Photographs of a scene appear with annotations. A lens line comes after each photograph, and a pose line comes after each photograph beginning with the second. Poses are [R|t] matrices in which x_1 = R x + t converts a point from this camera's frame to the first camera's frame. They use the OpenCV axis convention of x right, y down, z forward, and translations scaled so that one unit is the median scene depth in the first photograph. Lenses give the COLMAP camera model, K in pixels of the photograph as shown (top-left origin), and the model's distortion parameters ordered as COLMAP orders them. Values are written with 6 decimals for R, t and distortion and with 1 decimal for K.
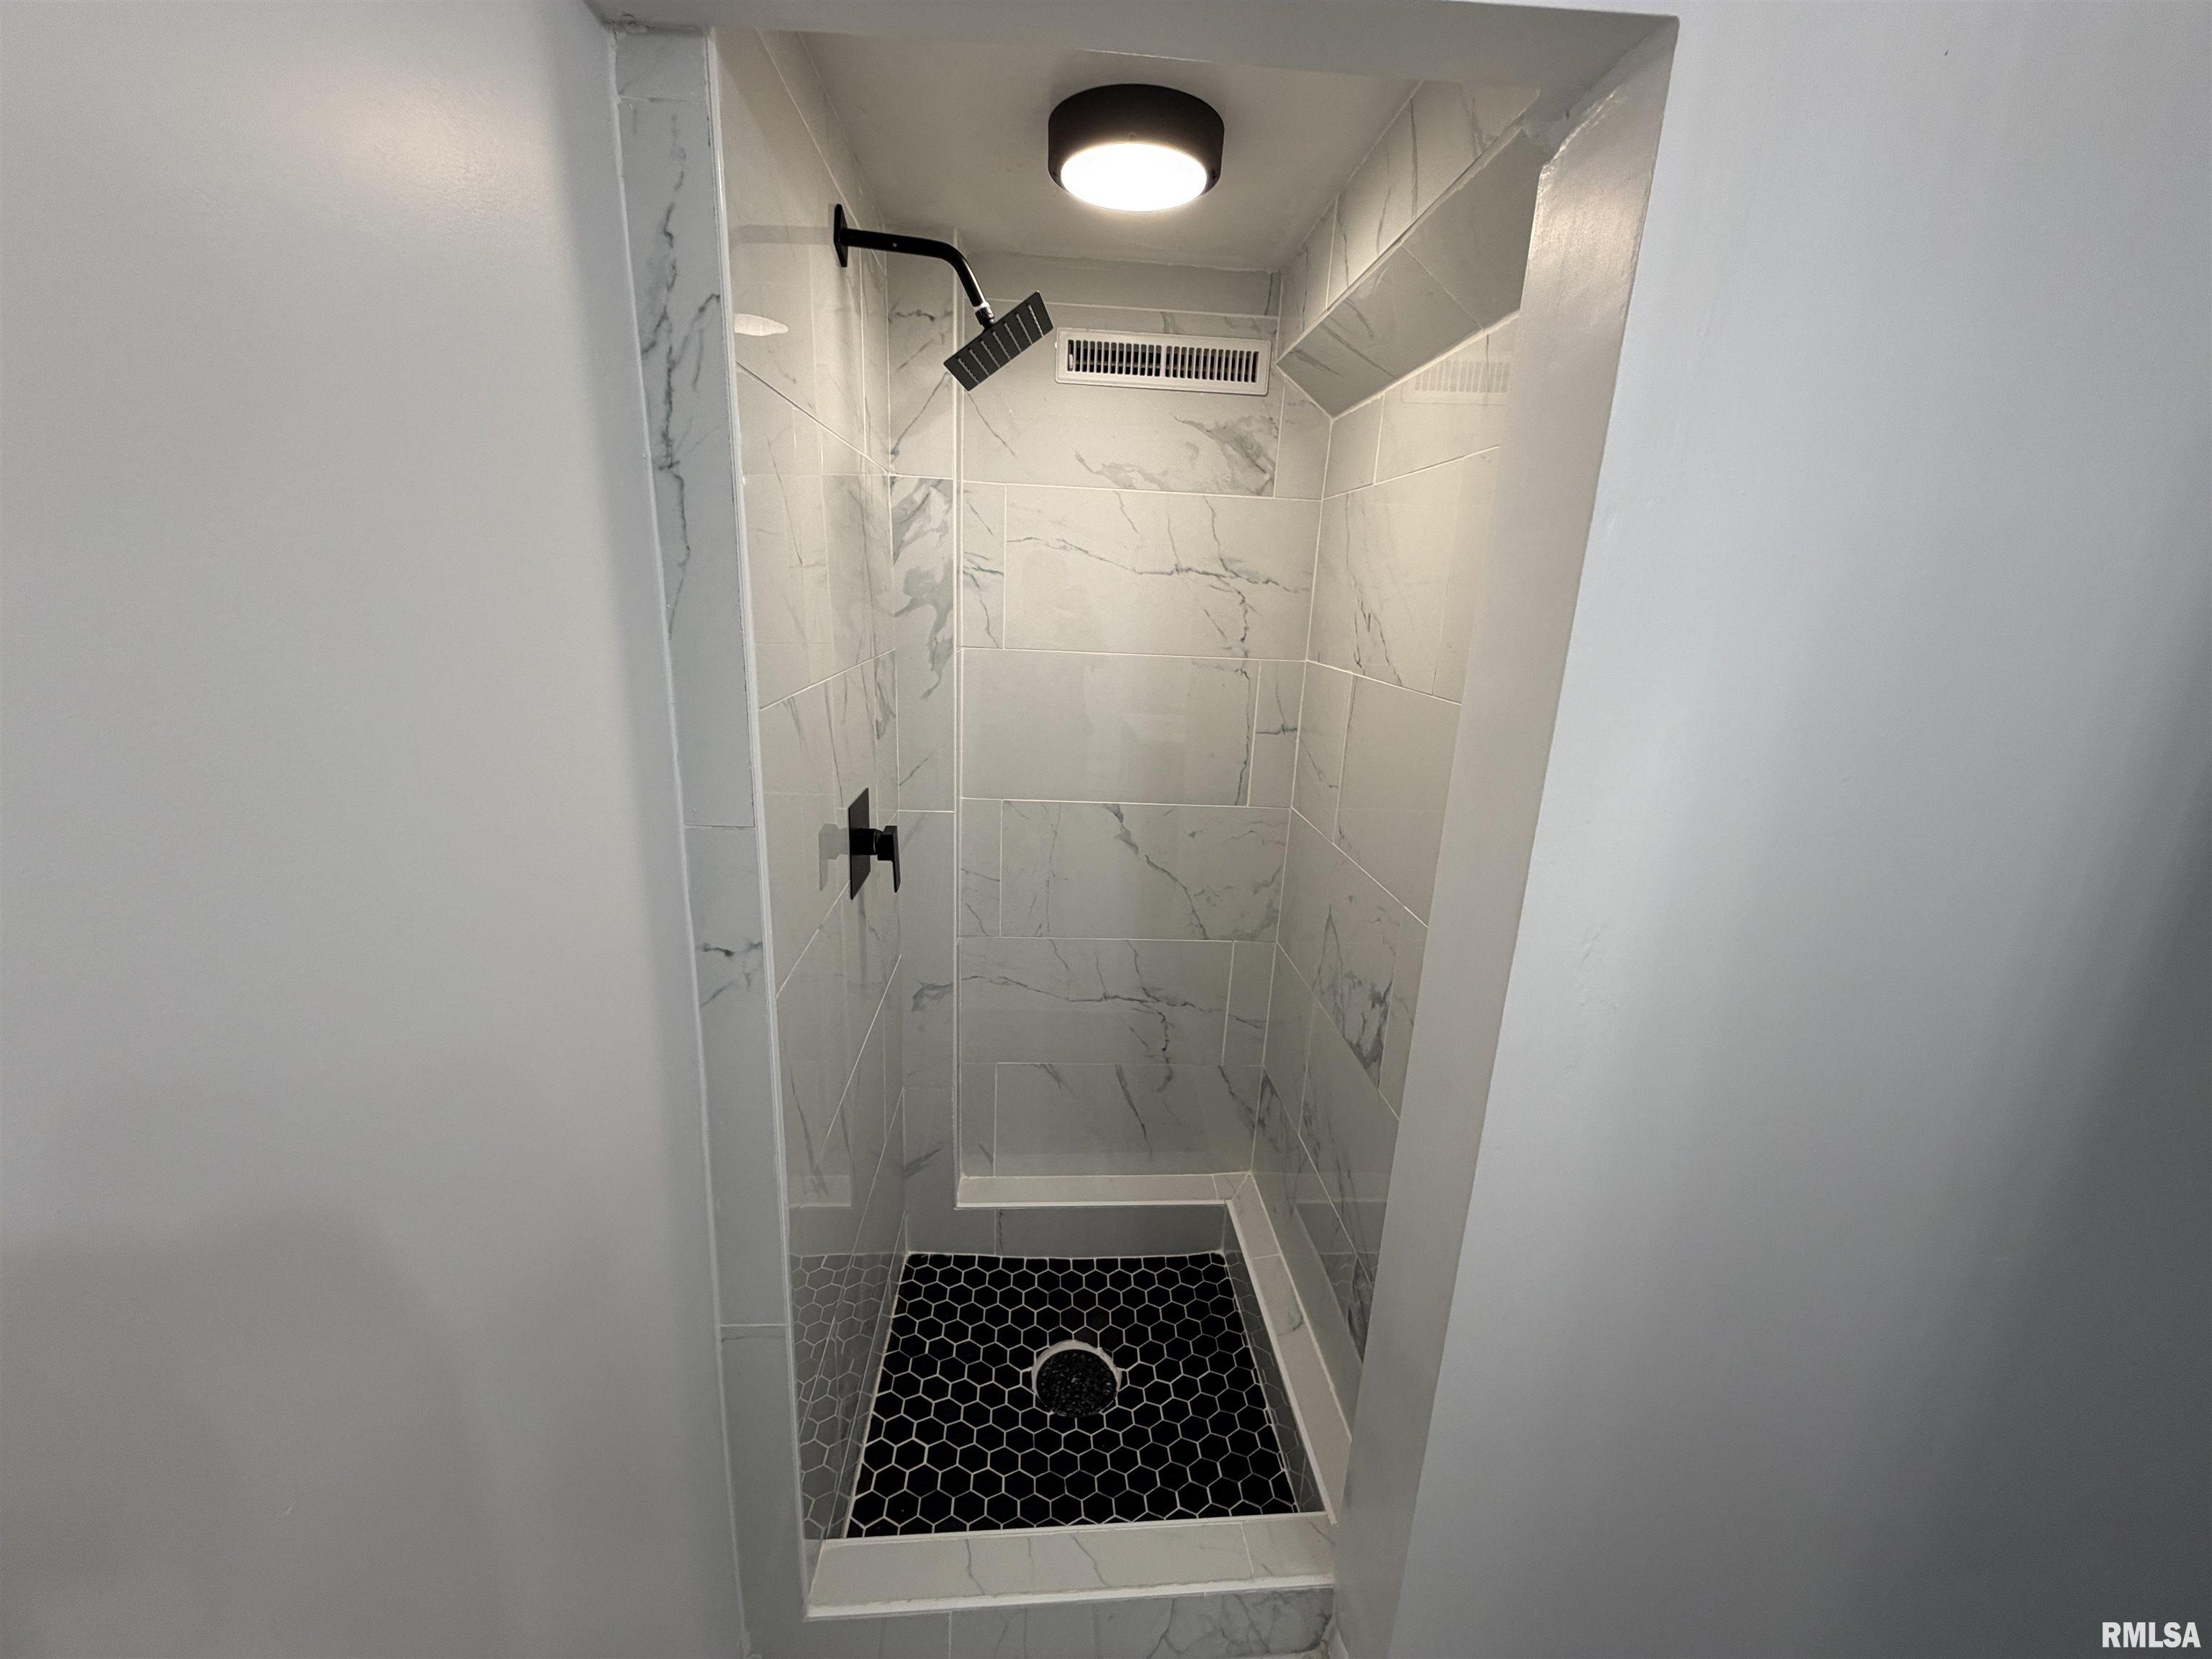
lens RADIAL K [[882.7, 0, 1098.3], [0, 882.7, 836.1], [0, 0, 1]] dist [0.000254, -0.000148]
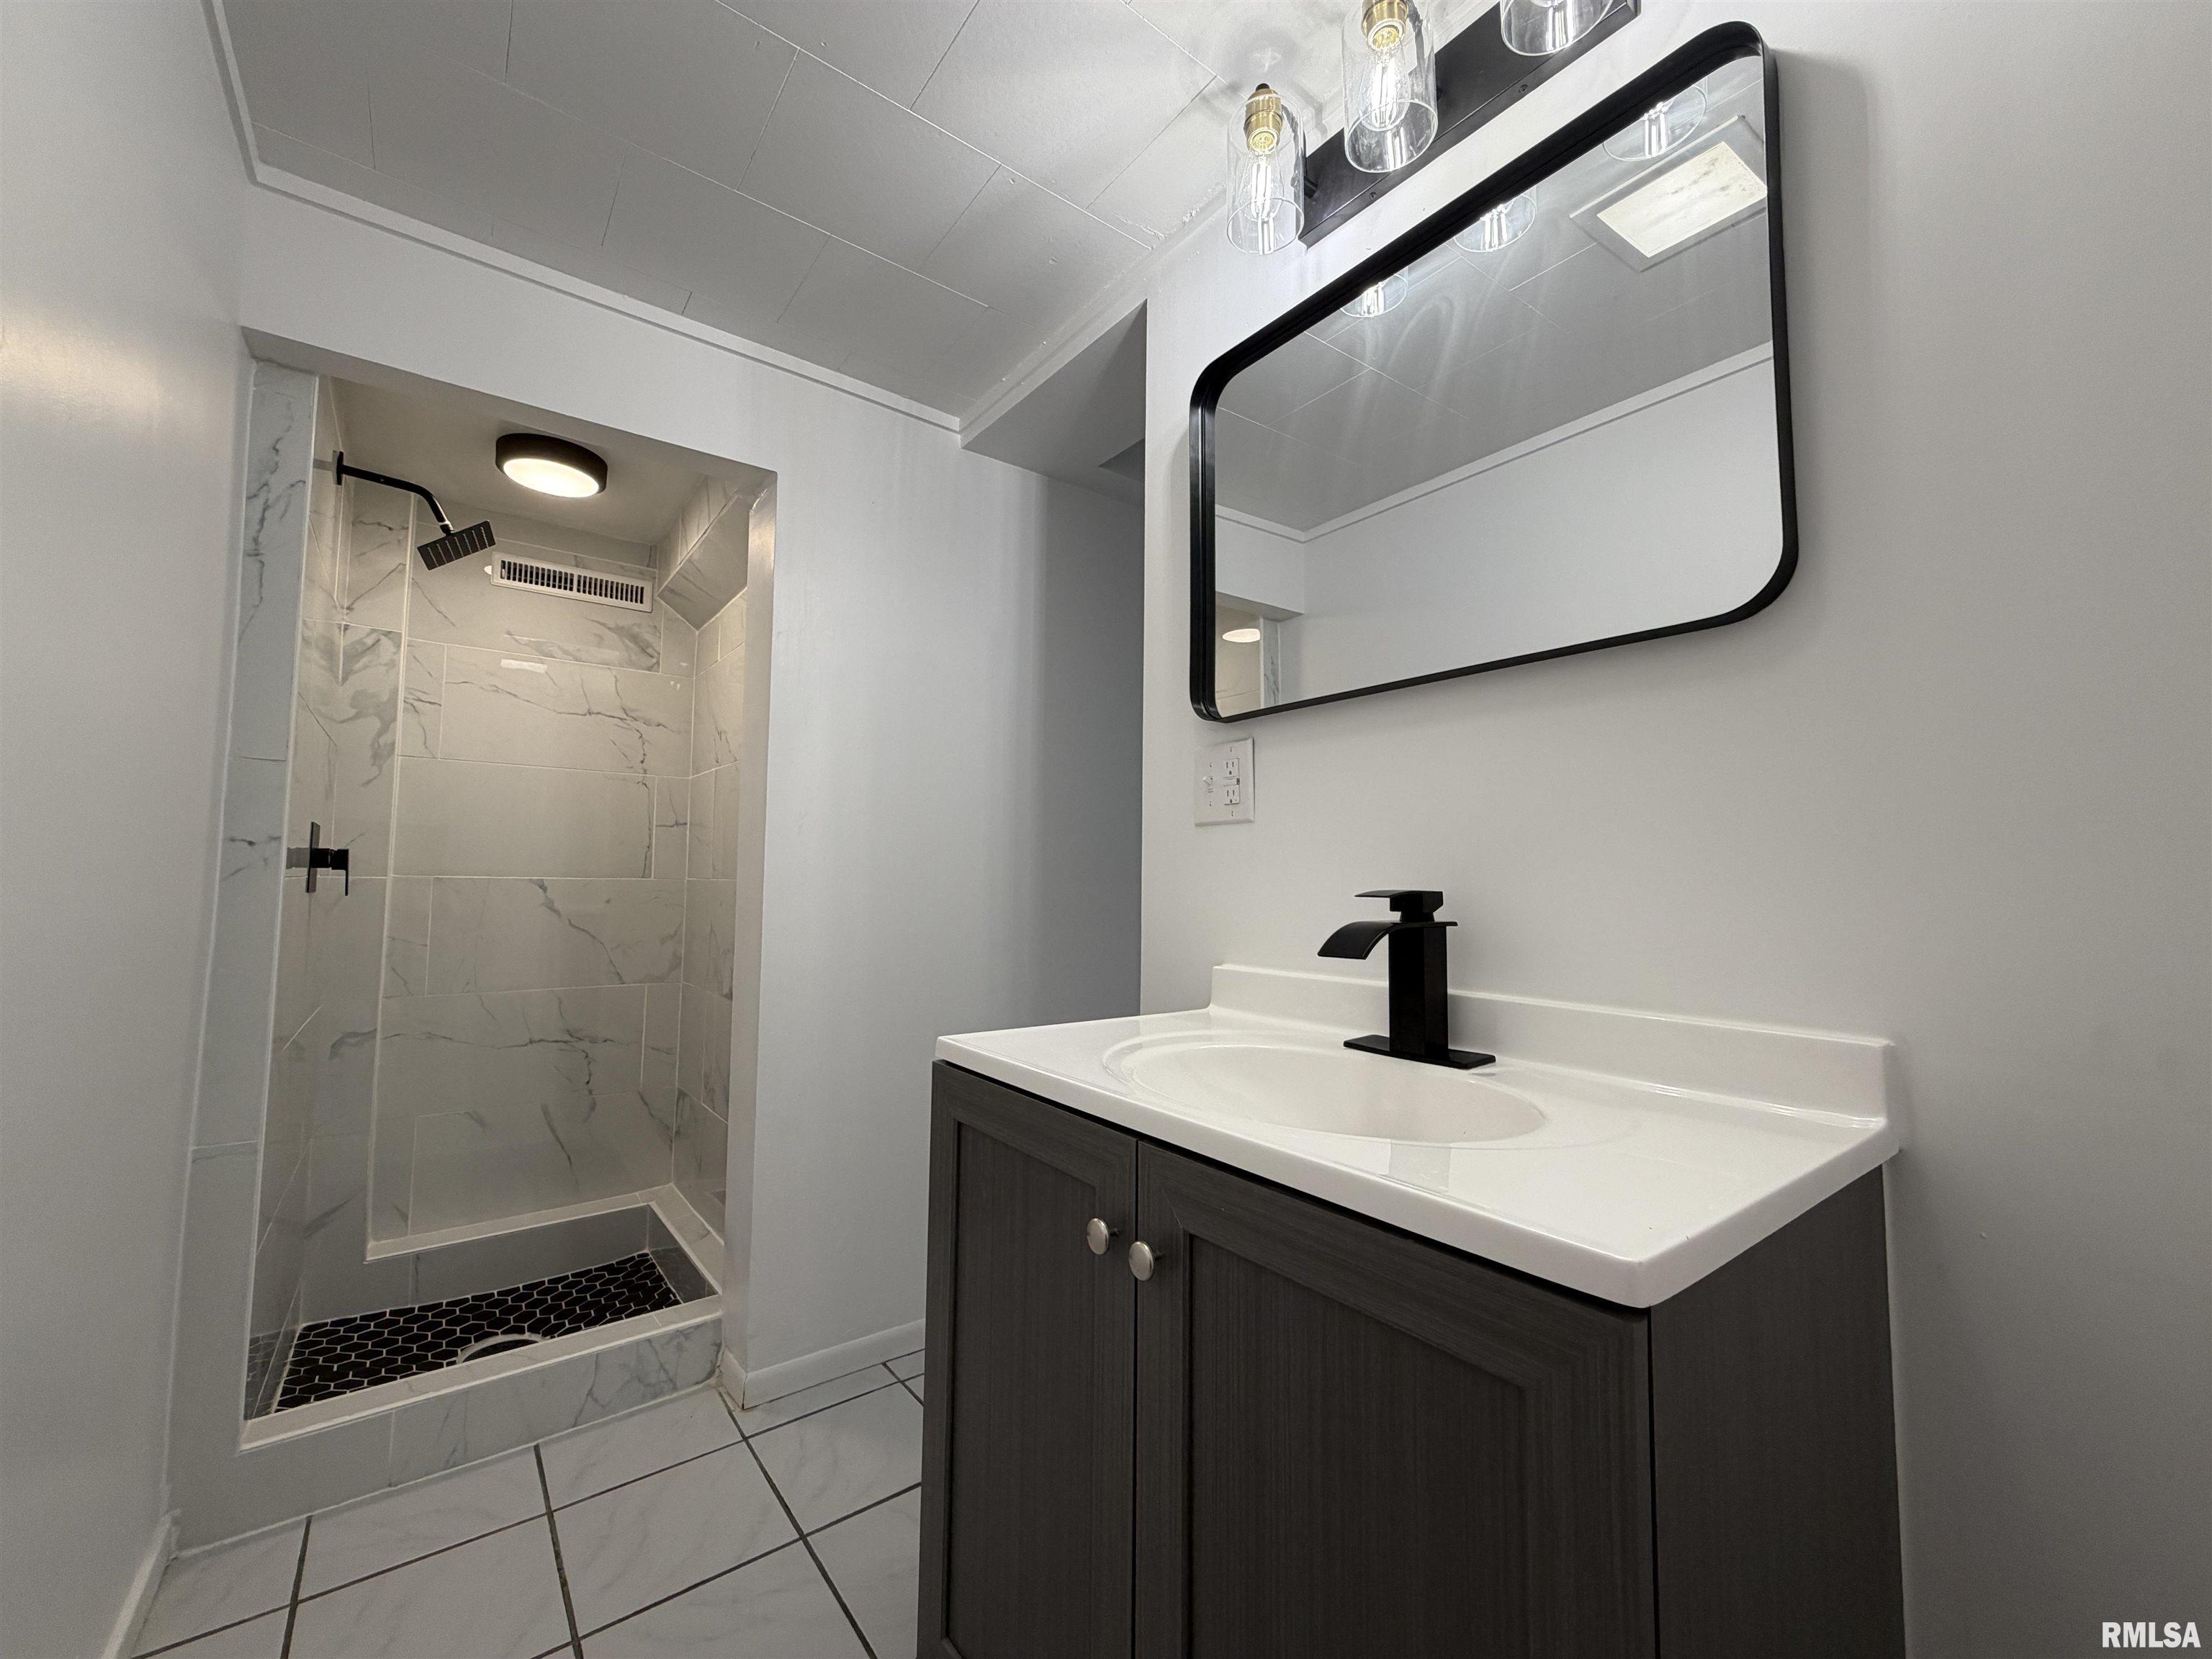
lens RADIAL K [[882.7, 0, 1096.9], [0, 882.7, 828.5], [0, 0, 1]] dist [0.000254, -0.000148]
pose [[0.830807, 0.002233, 0.556556, -0.026763], [0.170803, 0.950714, -0.258783, 0.426821], [-0.529704, 0.310060, 0.789479, -0.570384]]
